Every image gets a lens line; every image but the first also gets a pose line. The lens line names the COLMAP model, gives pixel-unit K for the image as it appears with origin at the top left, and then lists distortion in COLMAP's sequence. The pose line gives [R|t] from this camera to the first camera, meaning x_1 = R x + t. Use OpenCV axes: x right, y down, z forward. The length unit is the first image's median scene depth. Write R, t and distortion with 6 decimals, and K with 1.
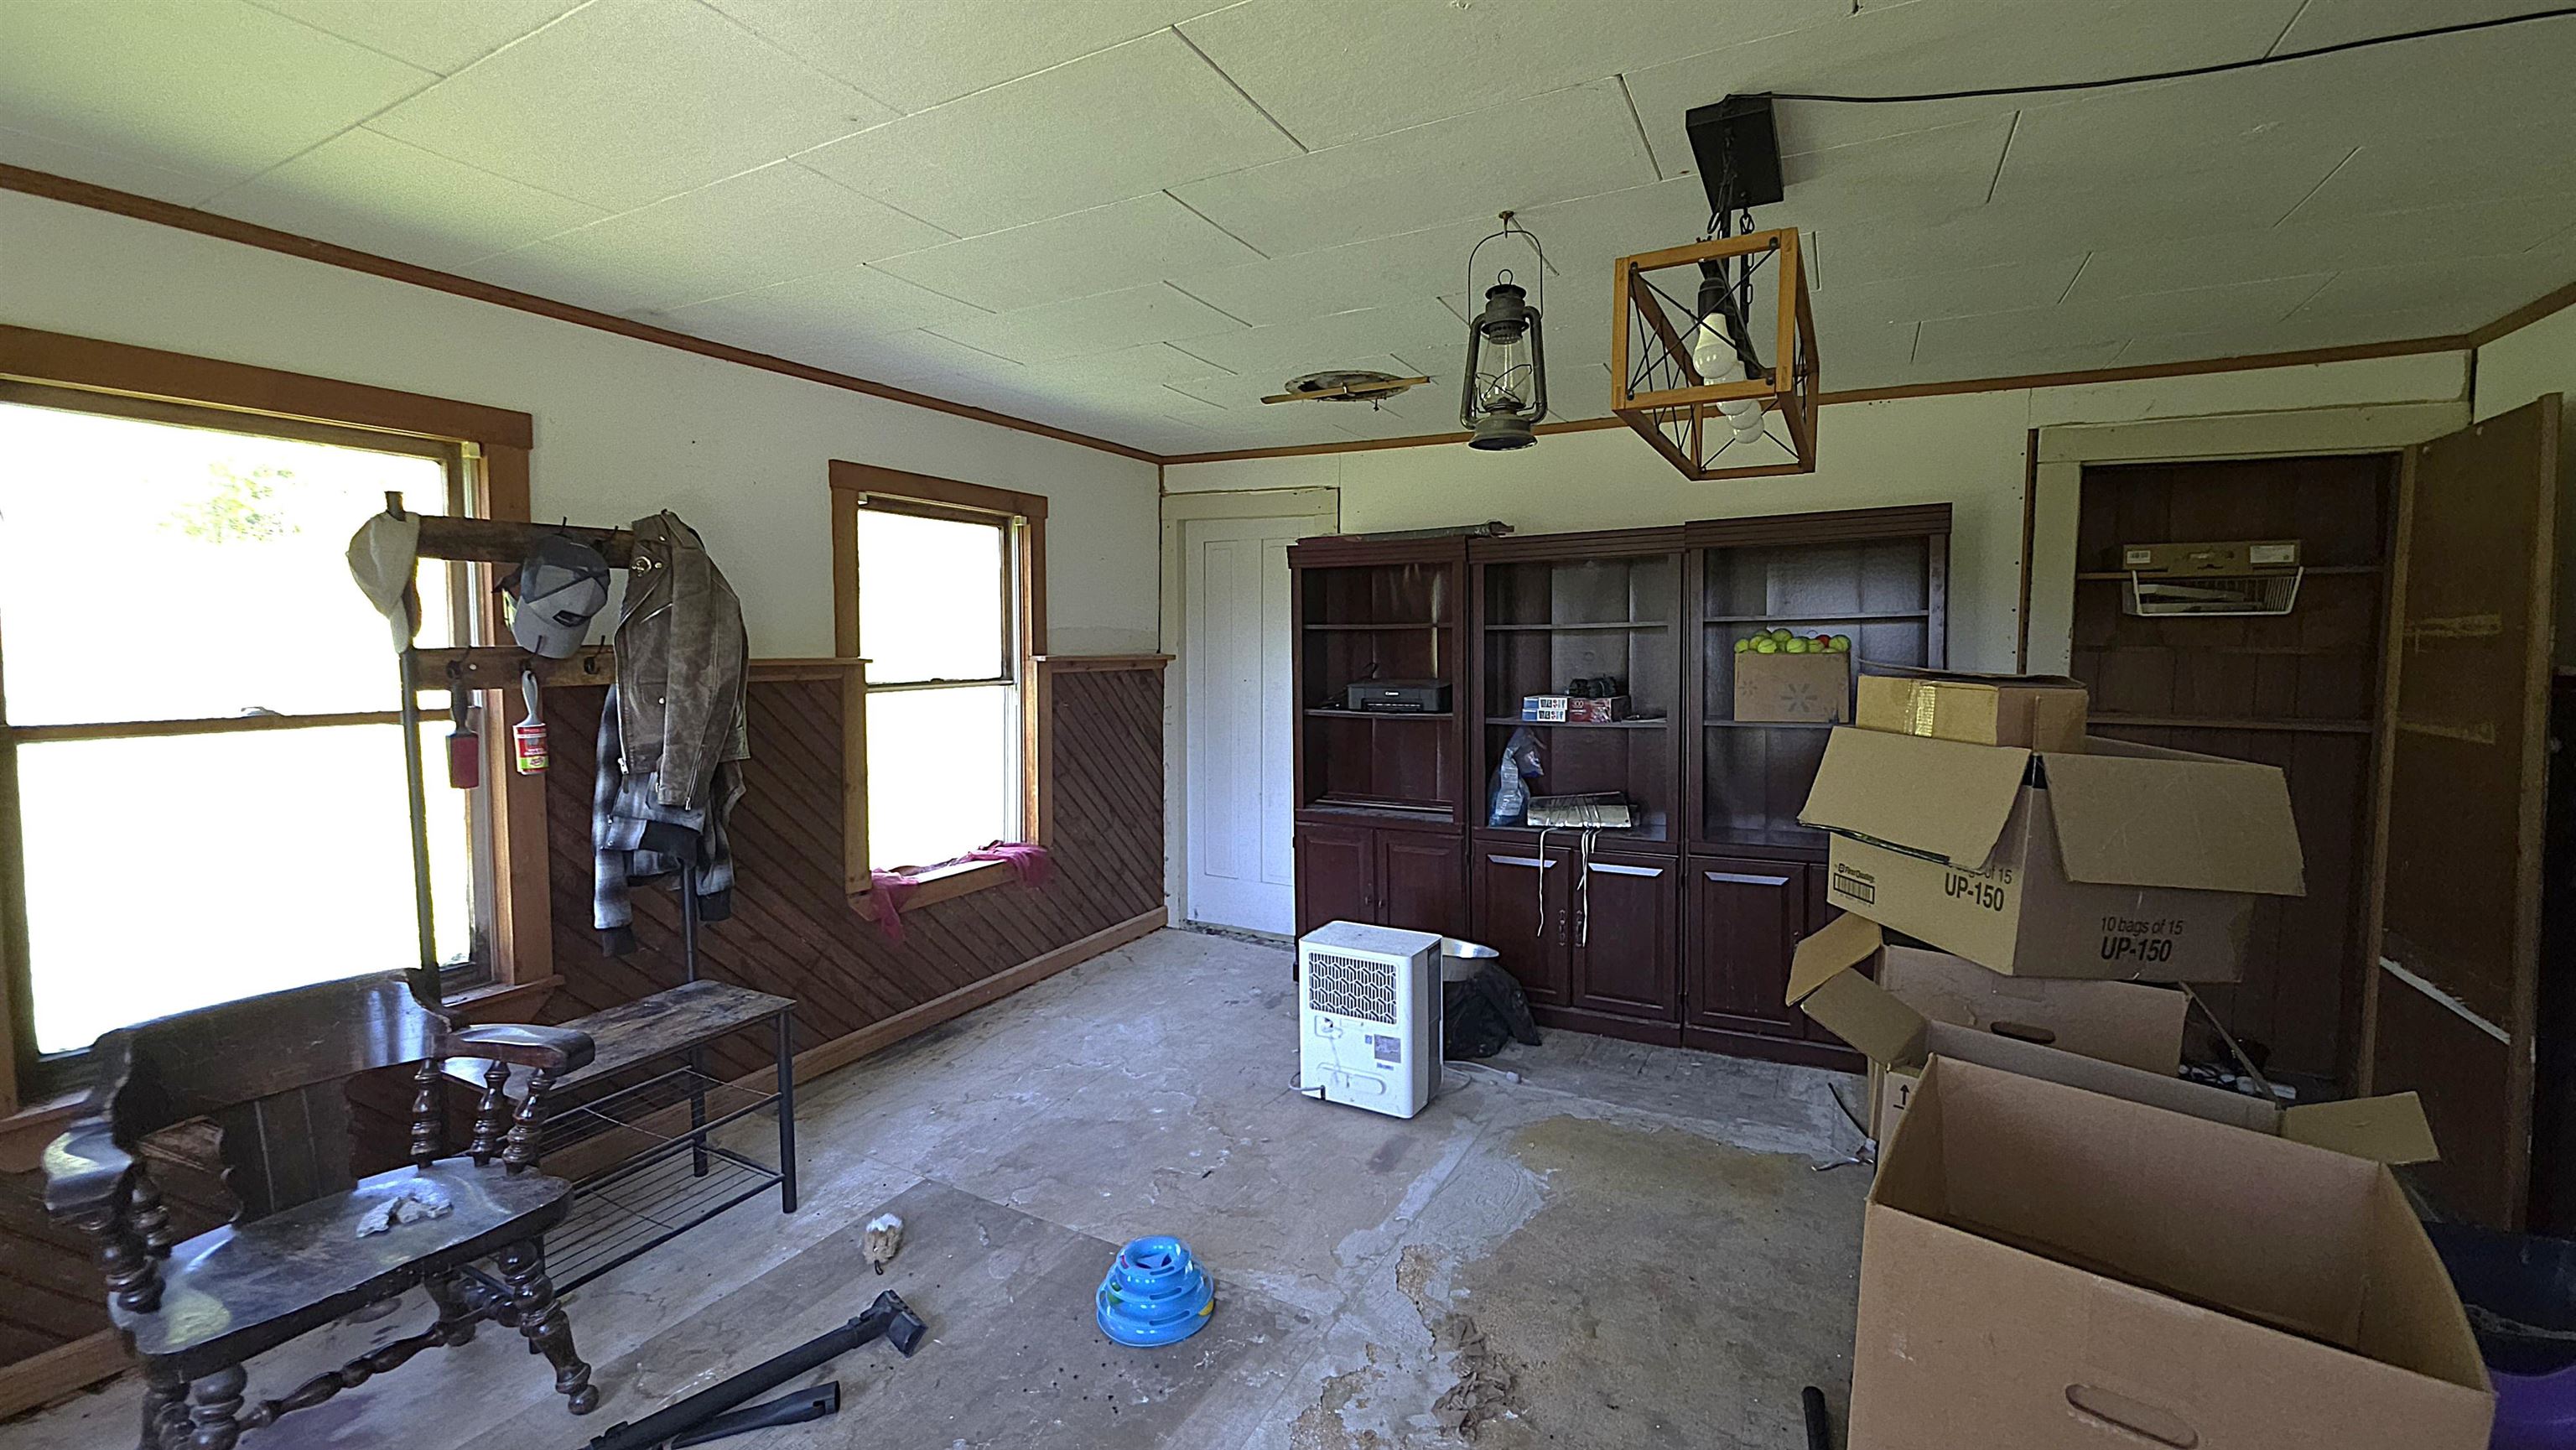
lens RADIAL K [[1009.8, 0, 1291.8], [0, 1009.8, 719.2], [0, 0, 1]] dist [0.000239, -0.006188]
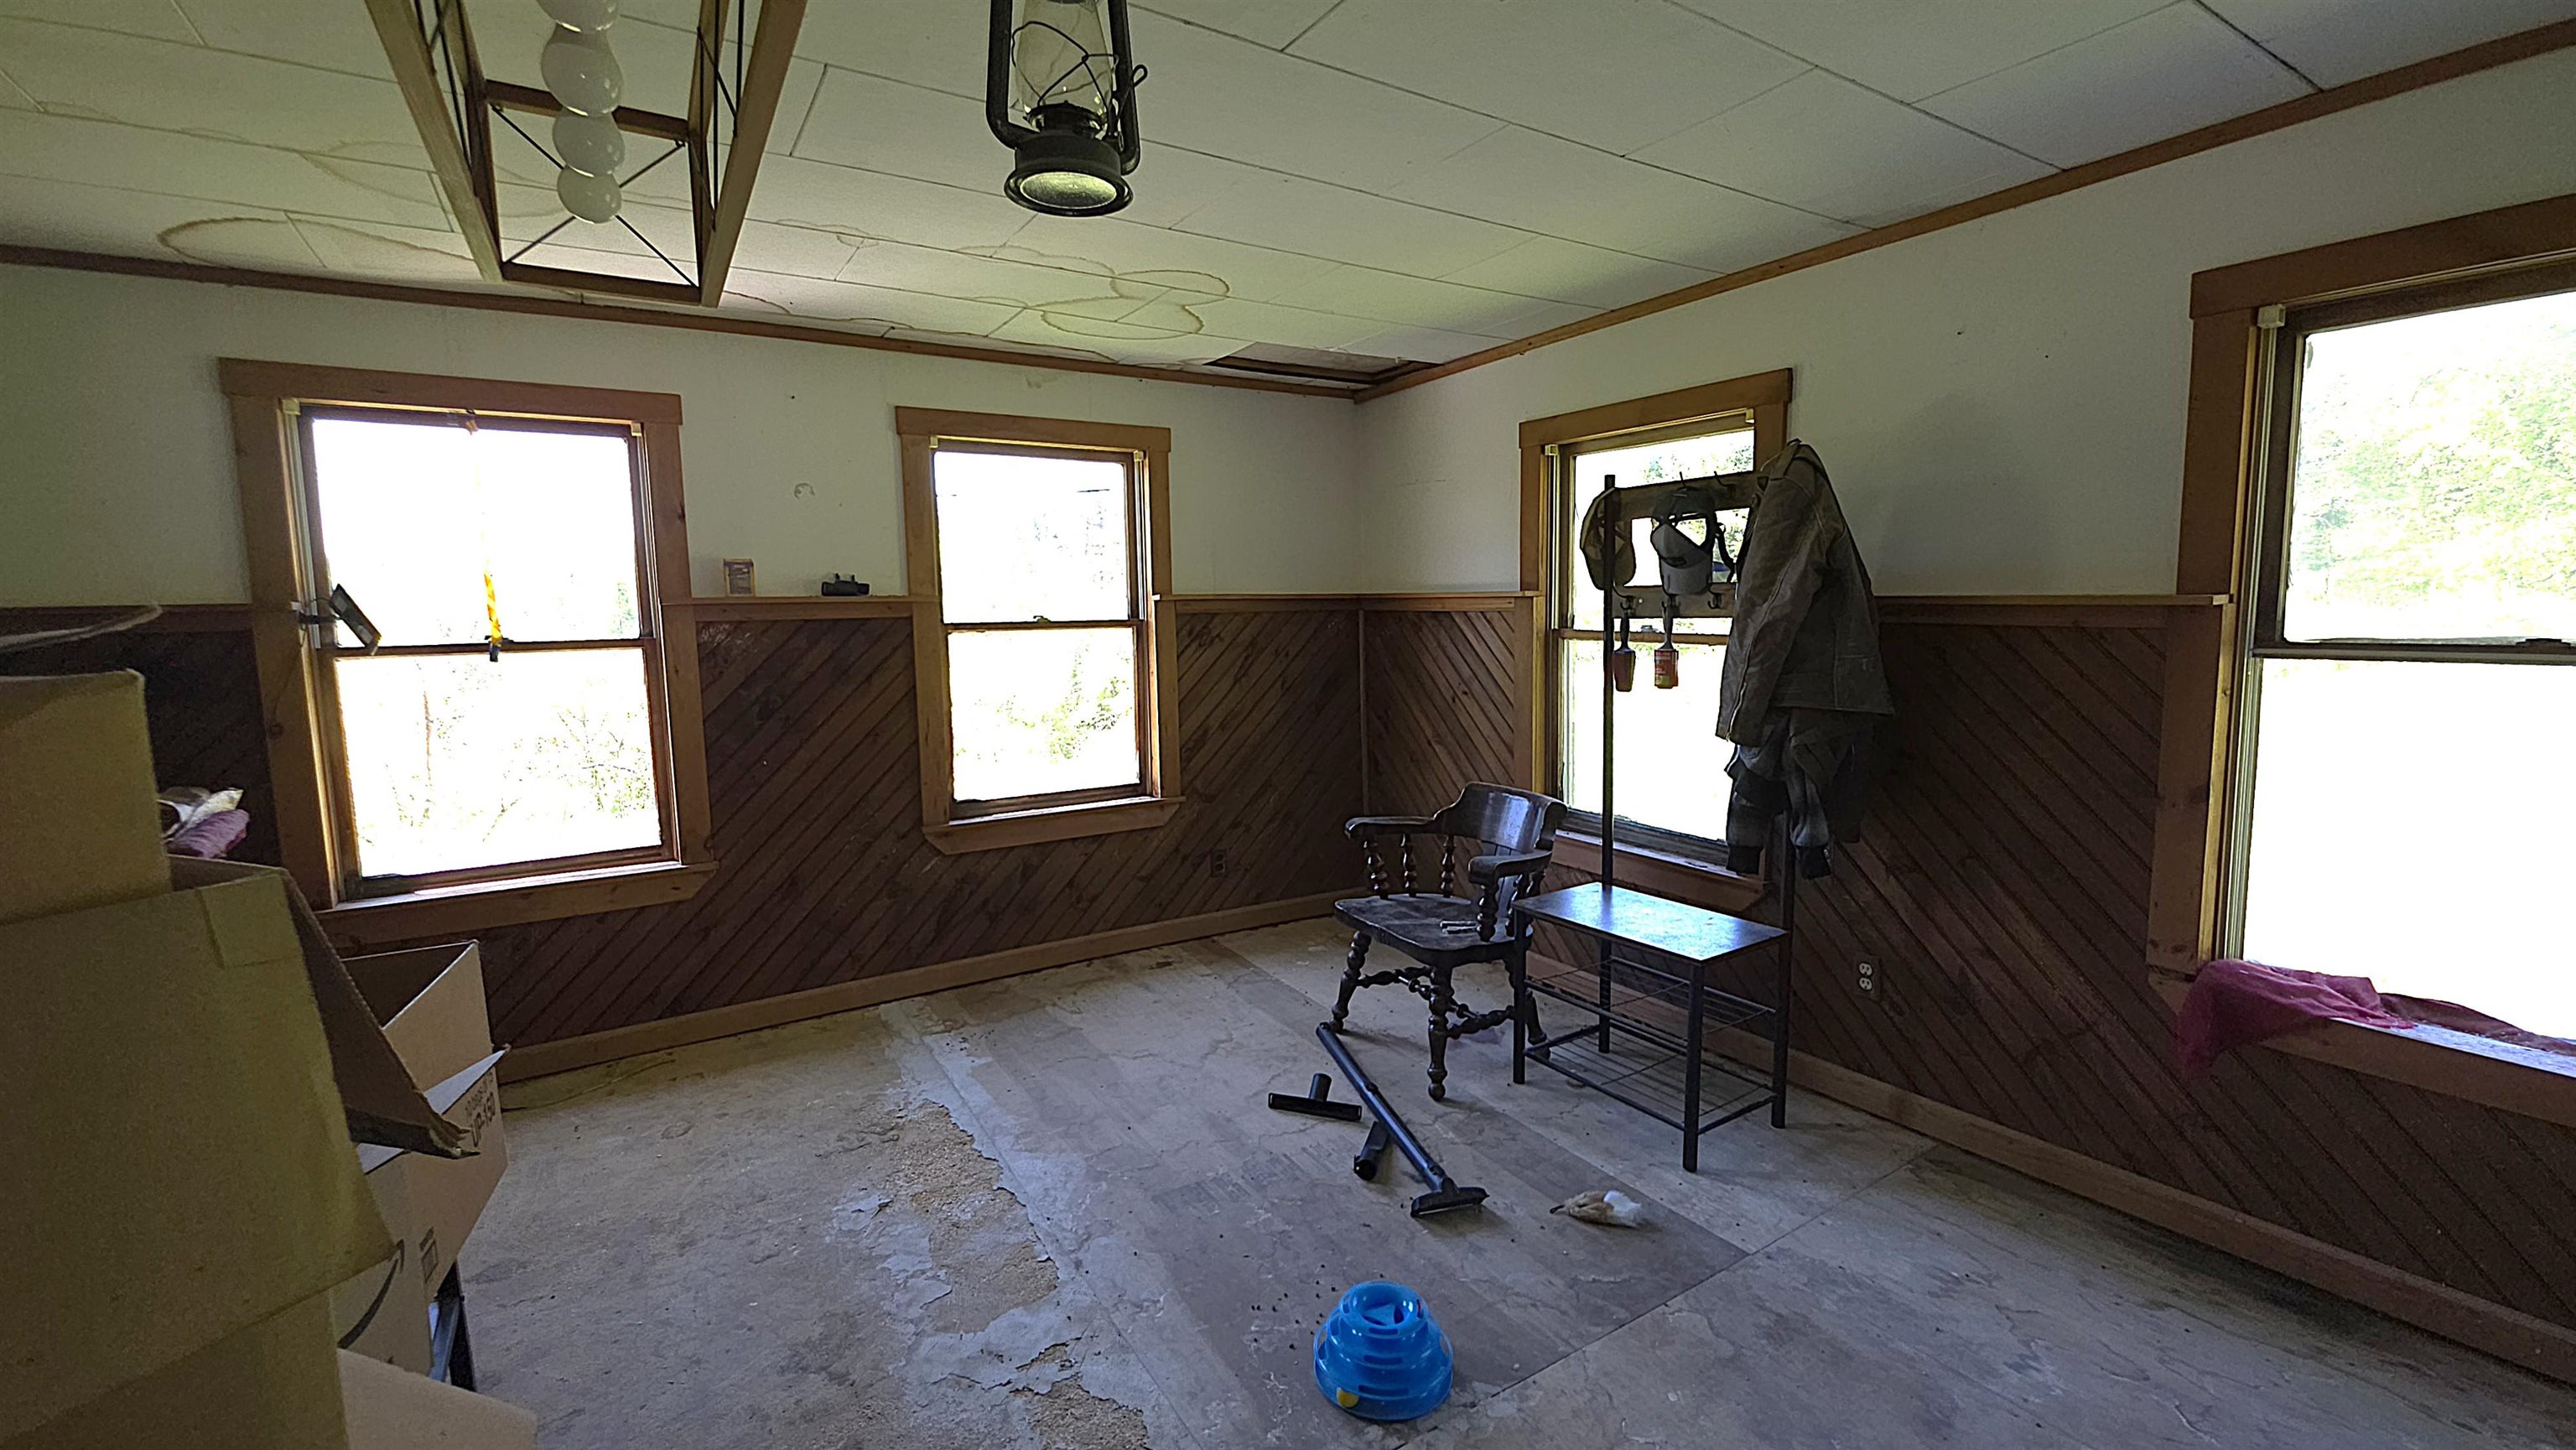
lens RADIAL K [[1027.8, 0, 1286.4], [0, 1027.8, 710.9], [0, 0, 1]] dist [0.010717, -0.007311]
pose [[-0.482243, 0.100039, -0.870307, 0.520055], [-0.052265, 0.988403, 0.142574, -0.069494], [0.874477, 0.114242, -0.471422, 1.103882]]
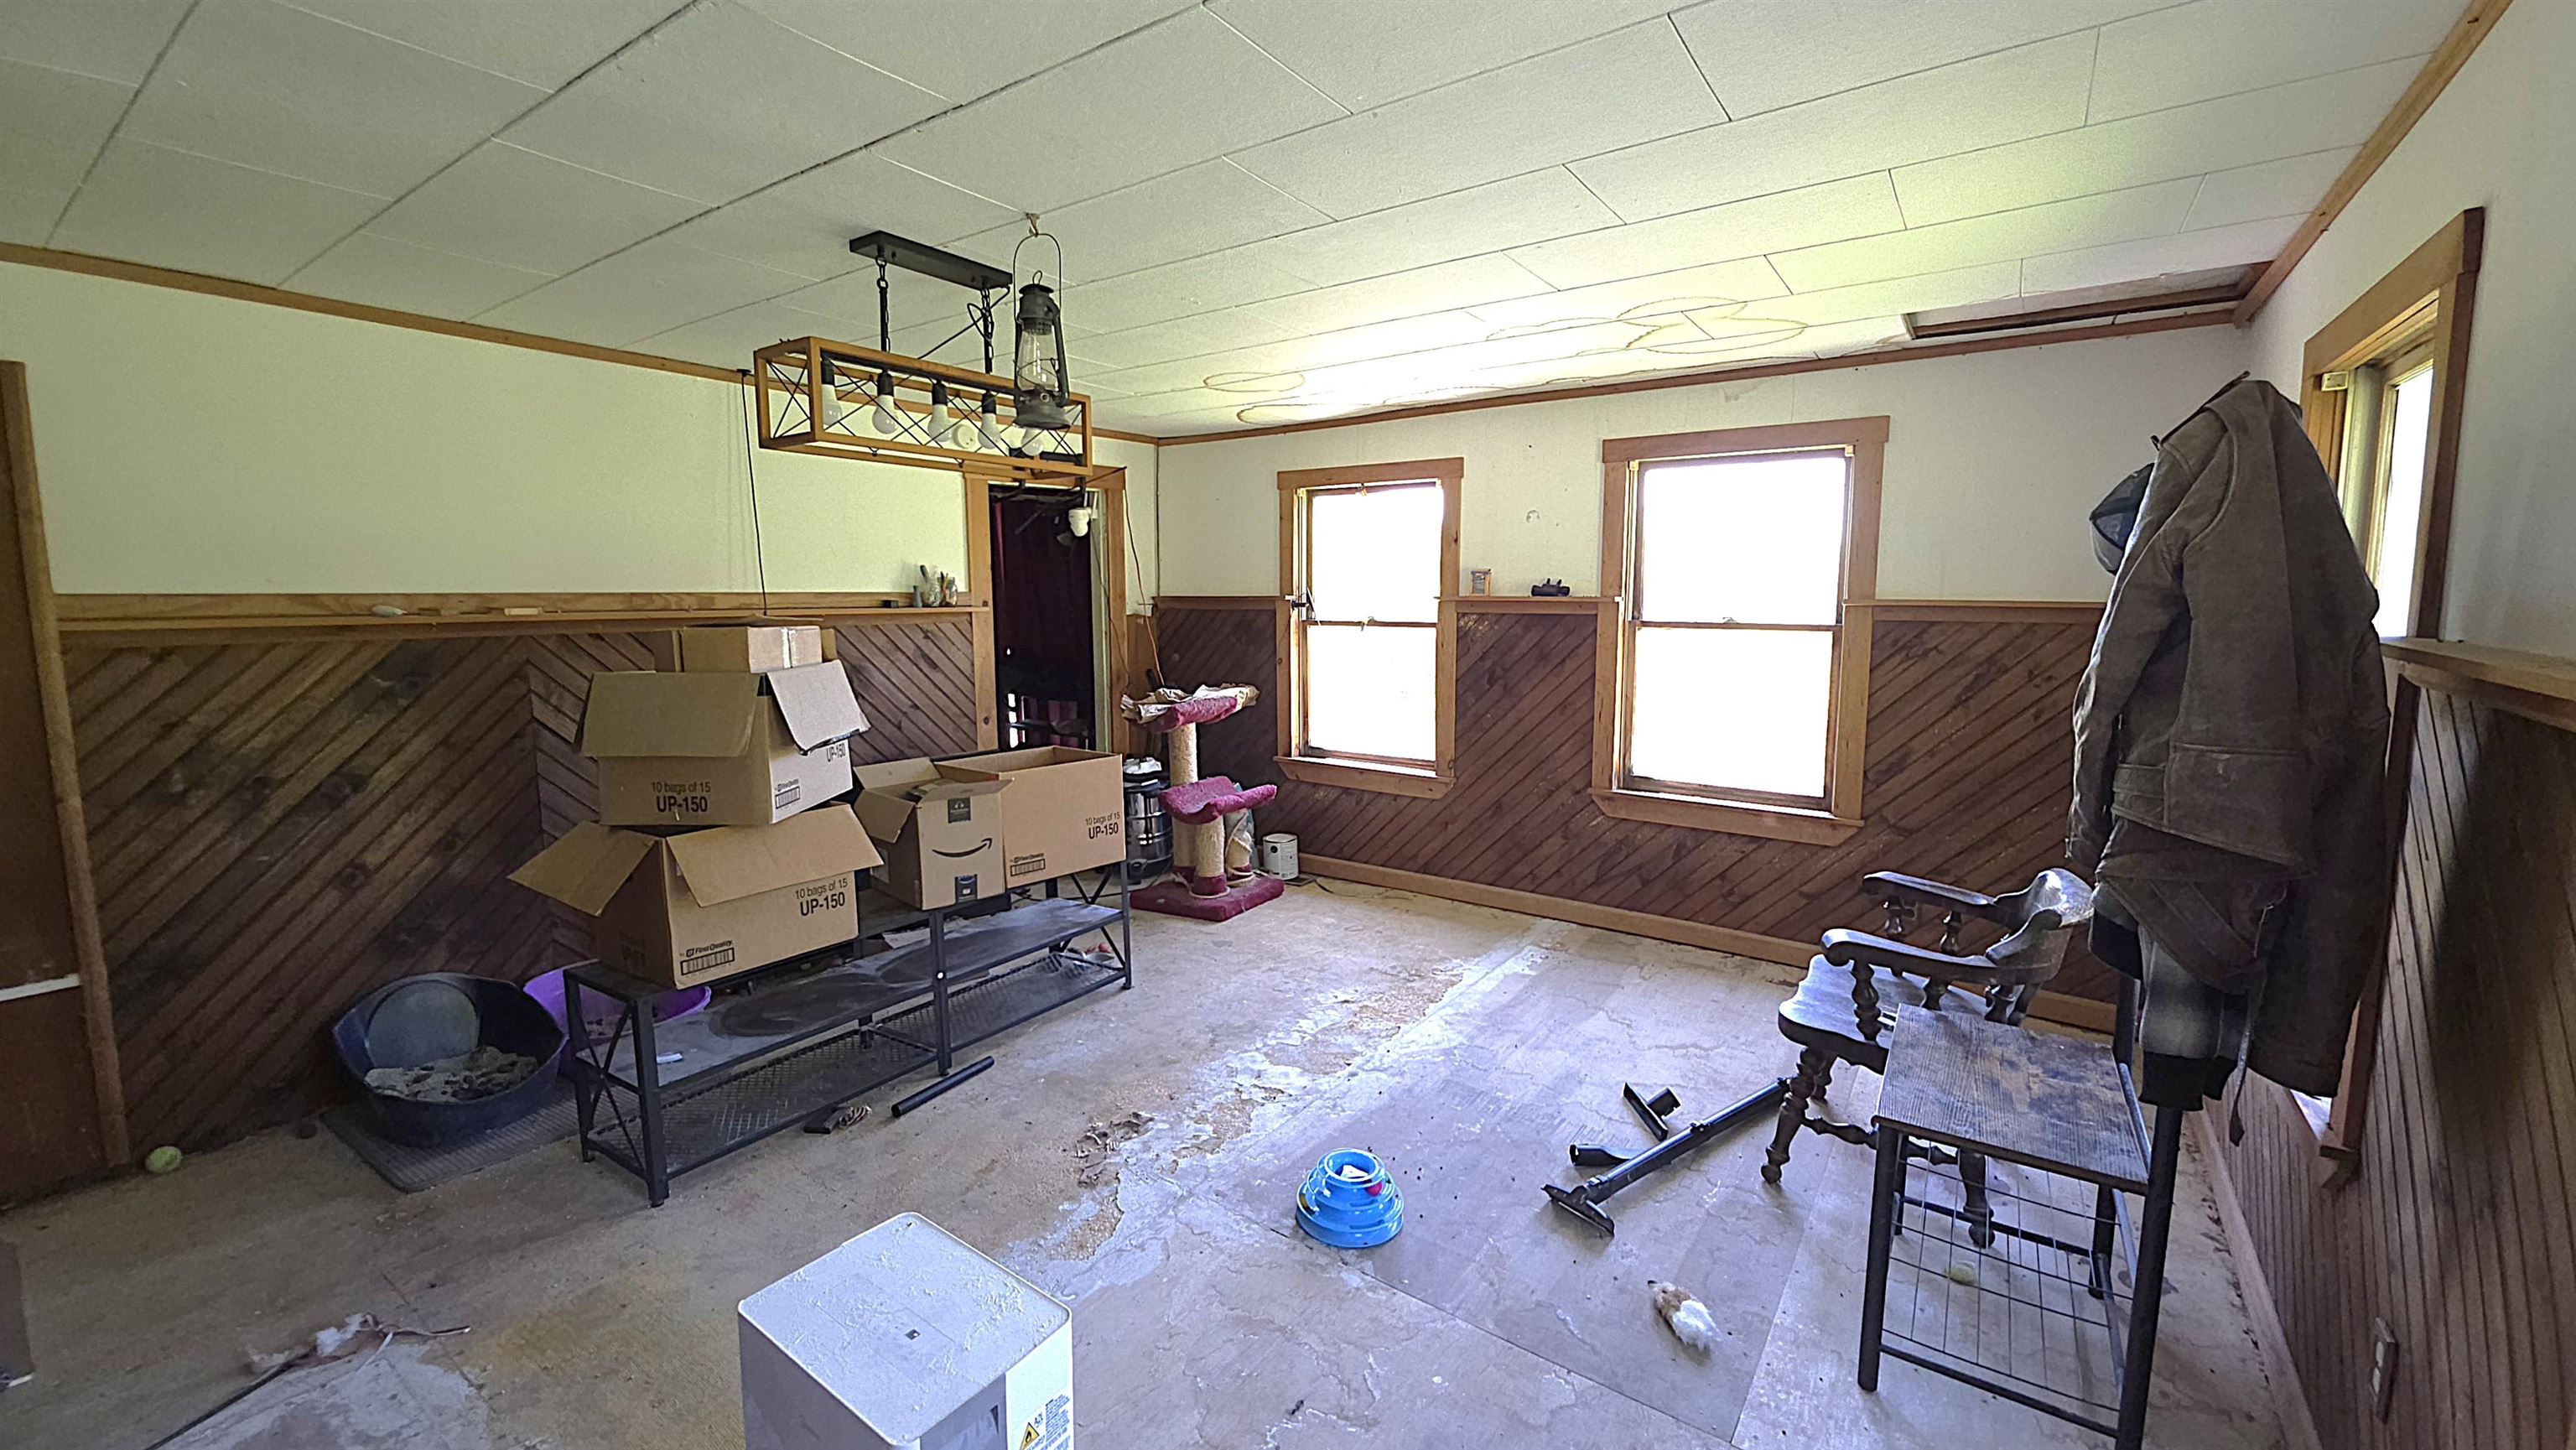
lens RADIAL K [[1009.8, 0, 1291.8], [0, 1009.8, 719.2], [0, 0, 1]] dist [0.000239, -0.006188]
pose [[-0.994072, -0.015094, 0.107671, -0.158156], [0.006892, 0.979577, 0.200951, -0.138952], [-0.108505, 0.200502, -0.973666, 1.700297]]
